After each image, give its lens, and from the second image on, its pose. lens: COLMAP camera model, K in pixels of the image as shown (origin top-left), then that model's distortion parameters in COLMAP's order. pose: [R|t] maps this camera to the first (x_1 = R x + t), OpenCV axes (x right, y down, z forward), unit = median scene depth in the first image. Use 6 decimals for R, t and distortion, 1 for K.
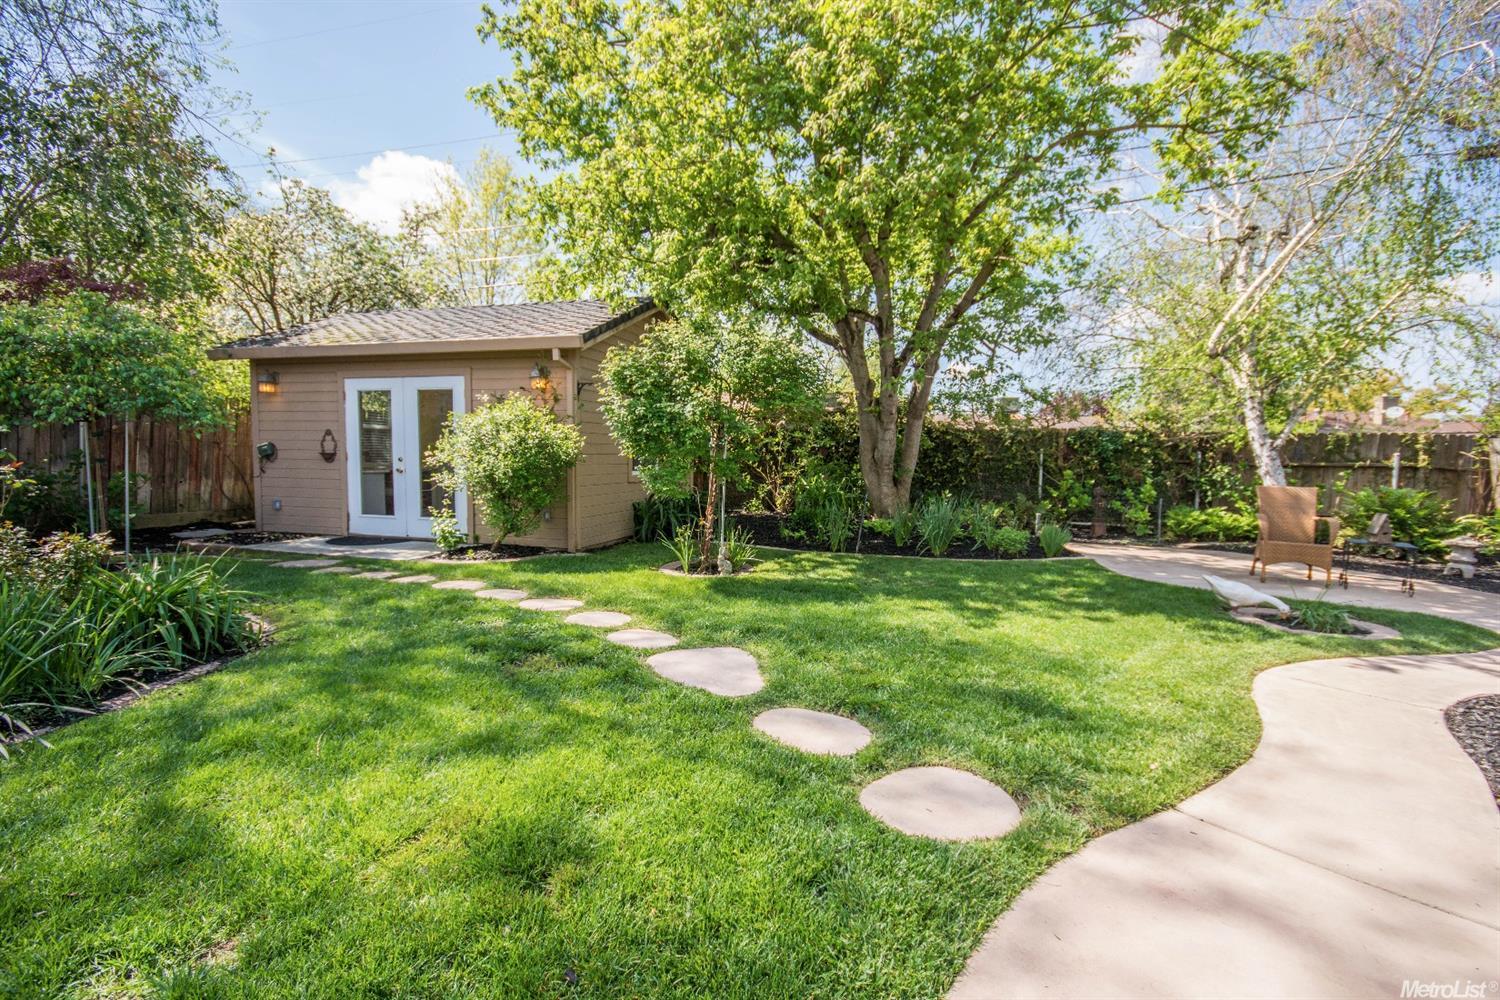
lens RADIAL K [[670.3, 0, 753.6], [0, 670.3, 497.8], [0, 0, 1]] dist [-0.004181, -0.001283]
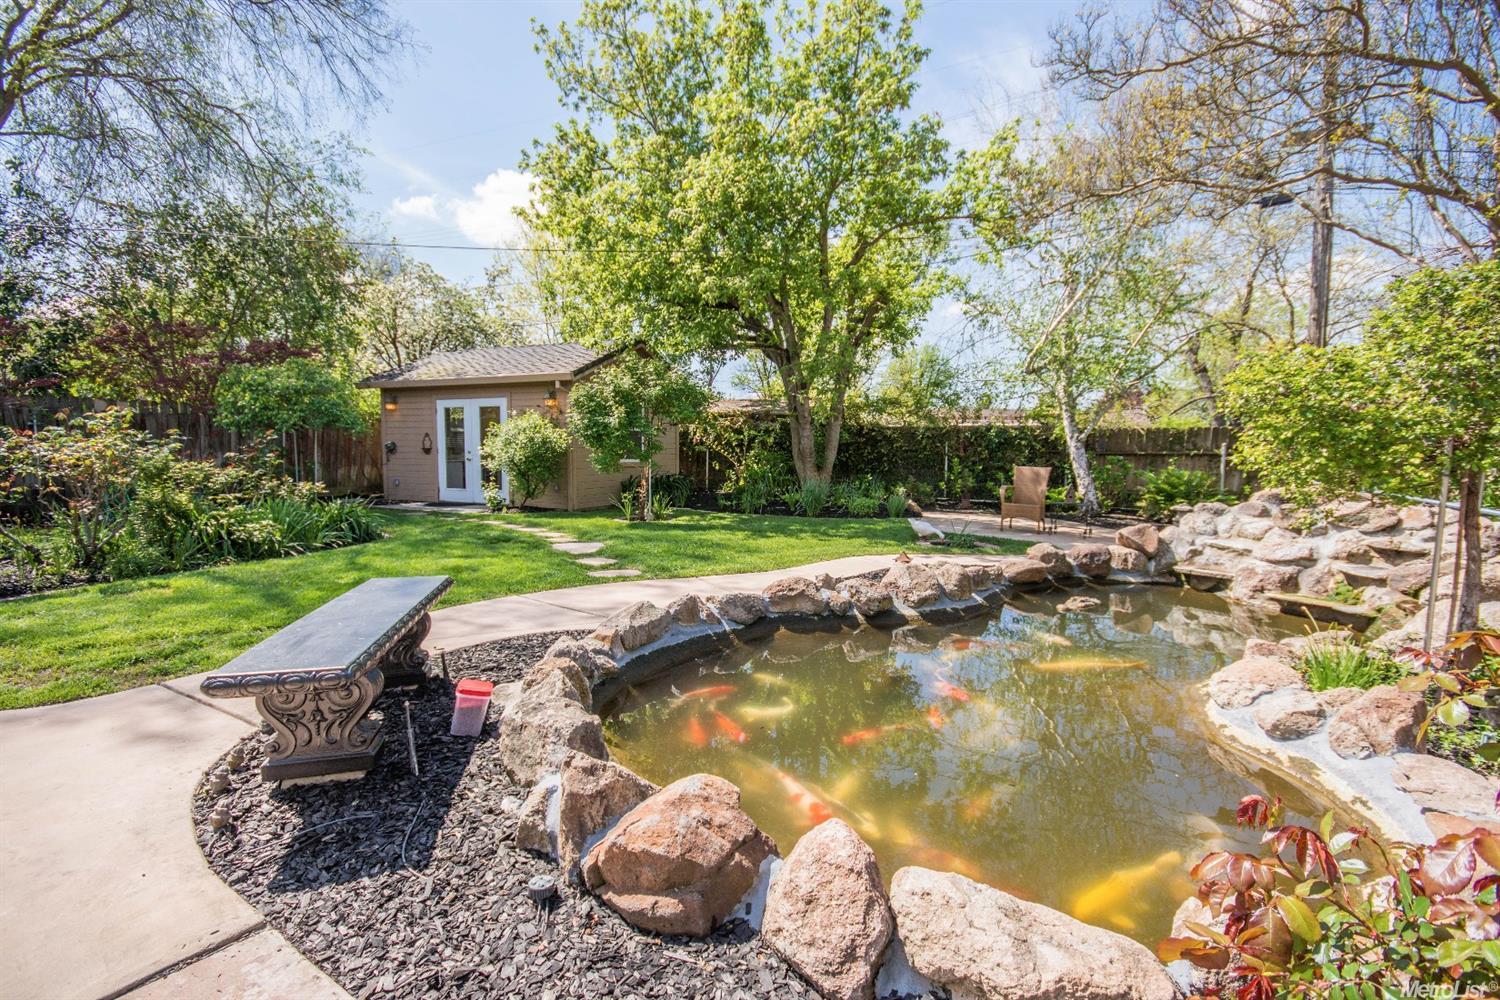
lens RADIAL K [[670.3, 0, 747.1], [0, 670.3, 497.8], [0, 0, 1]] dist [-0.004181, -0.001283]
pose [[0.989239, 0.004737, -0.146232, 0.337102], [-0.003737, 0.999968, 0.007116, 0.035331], [0.146261, -0.006492, 0.989225, -0.440581]]
